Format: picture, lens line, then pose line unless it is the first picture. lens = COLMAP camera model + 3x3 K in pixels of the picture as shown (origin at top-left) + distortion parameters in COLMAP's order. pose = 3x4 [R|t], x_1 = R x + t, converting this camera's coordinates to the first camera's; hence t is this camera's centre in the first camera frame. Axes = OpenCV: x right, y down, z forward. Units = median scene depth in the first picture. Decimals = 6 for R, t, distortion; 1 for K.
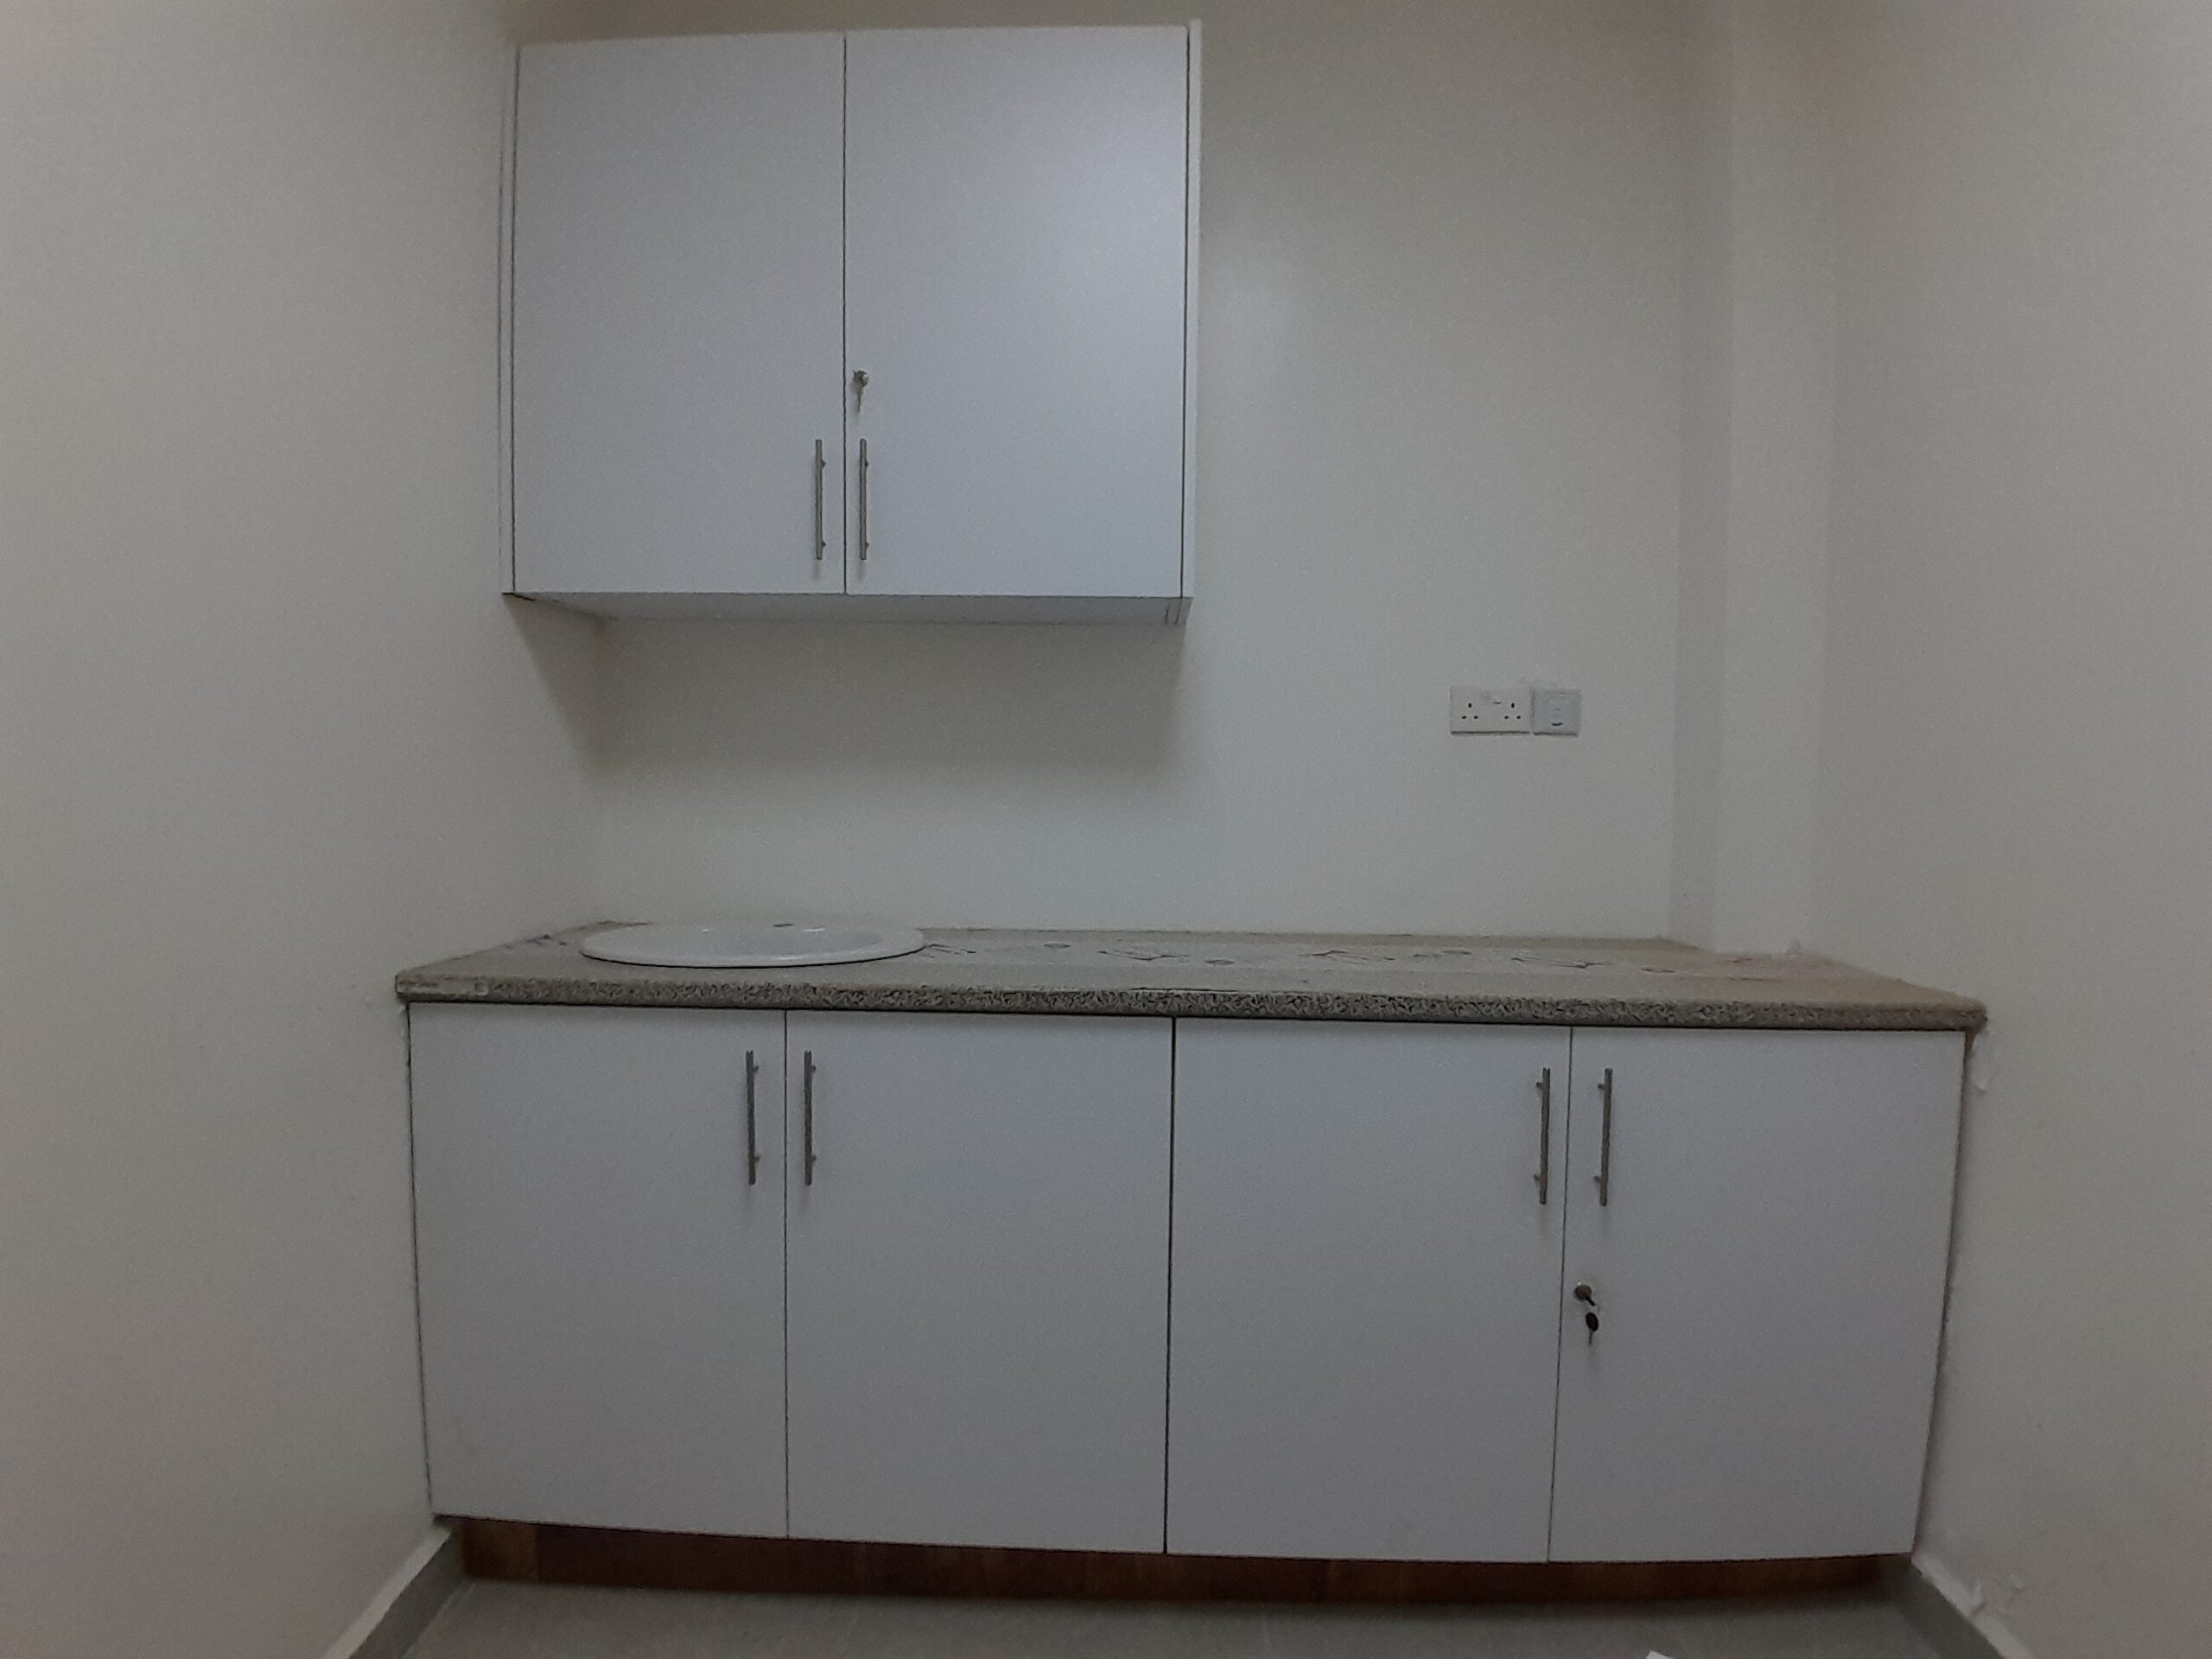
lens RADIAL K [[1084.1, 0, 1091.7], [0, 1084.1, 834.4], [0, 0, 1]] dist [-0.043248, 0.000133]
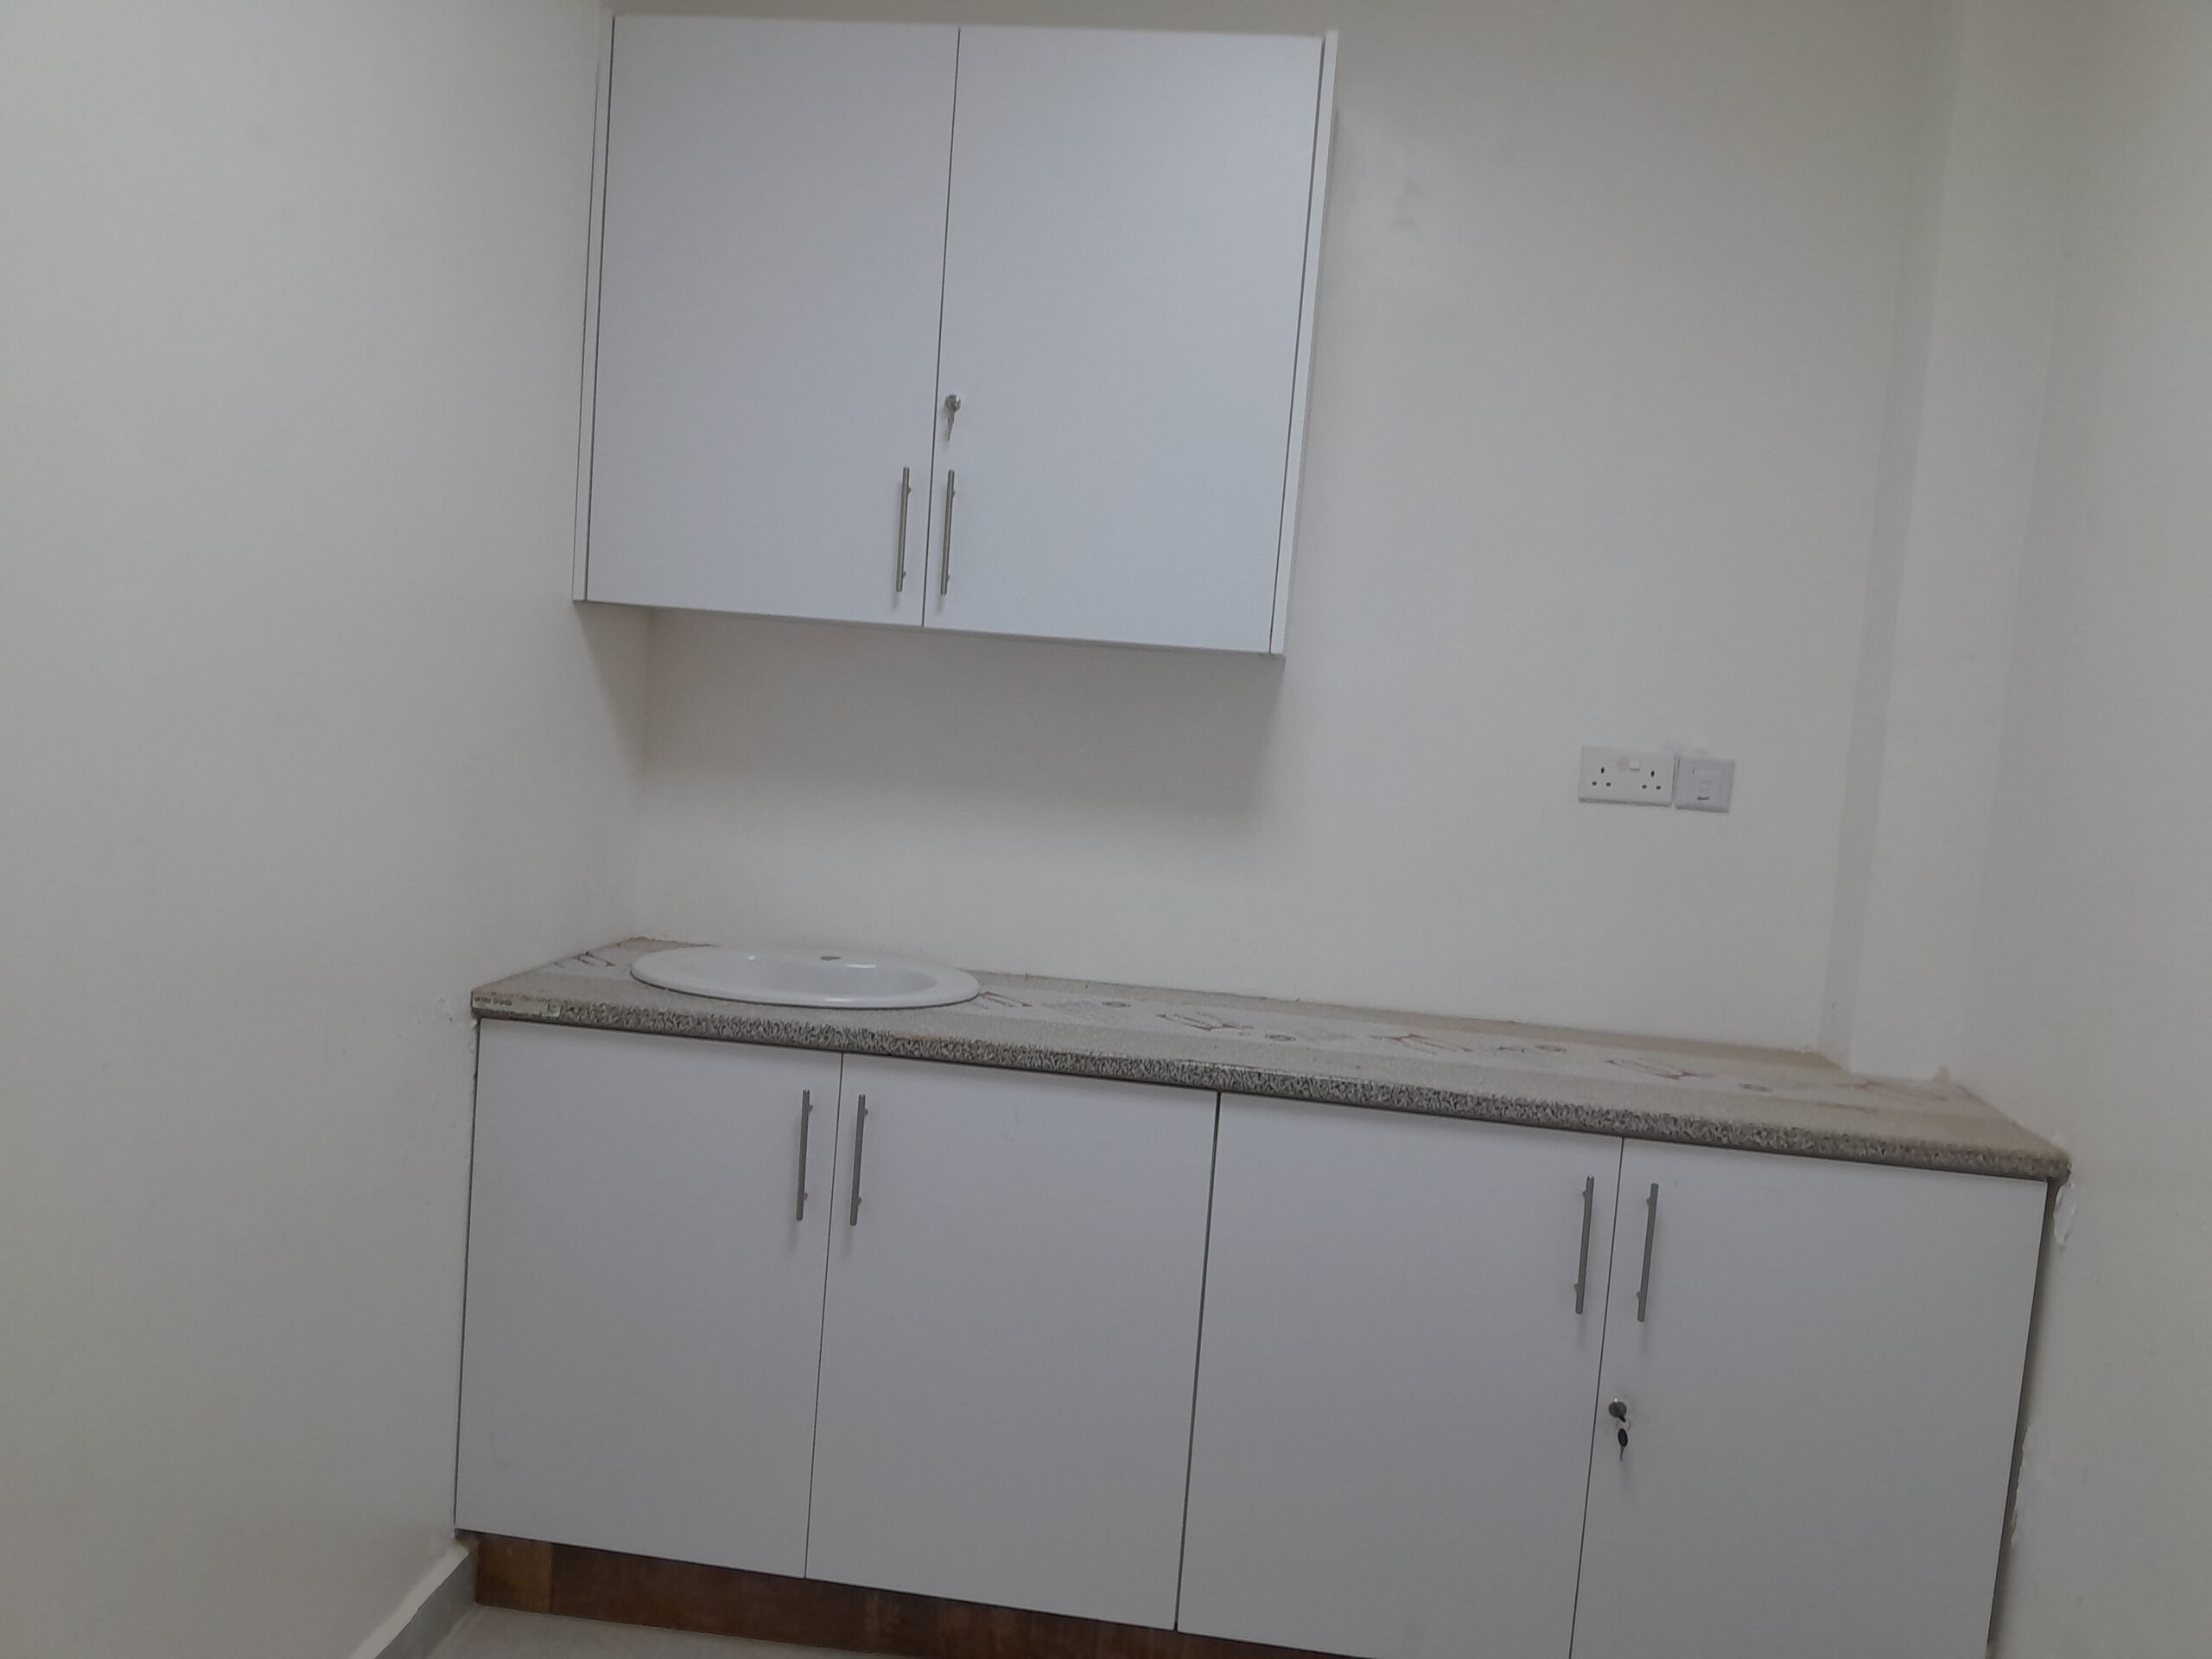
lens RADIAL K [[1680.6, 0, 1087.0], [0, 1680.6, 829.4], [0, 0, 1]] dist [0.003701, -0.044124]
pose [[0.993775, 0.072190, -0.084855, 0.067574], [-0.069961, 0.997129, 0.028967, -0.110840], [0.086702, -0.022850, 0.995972, -0.563006]]
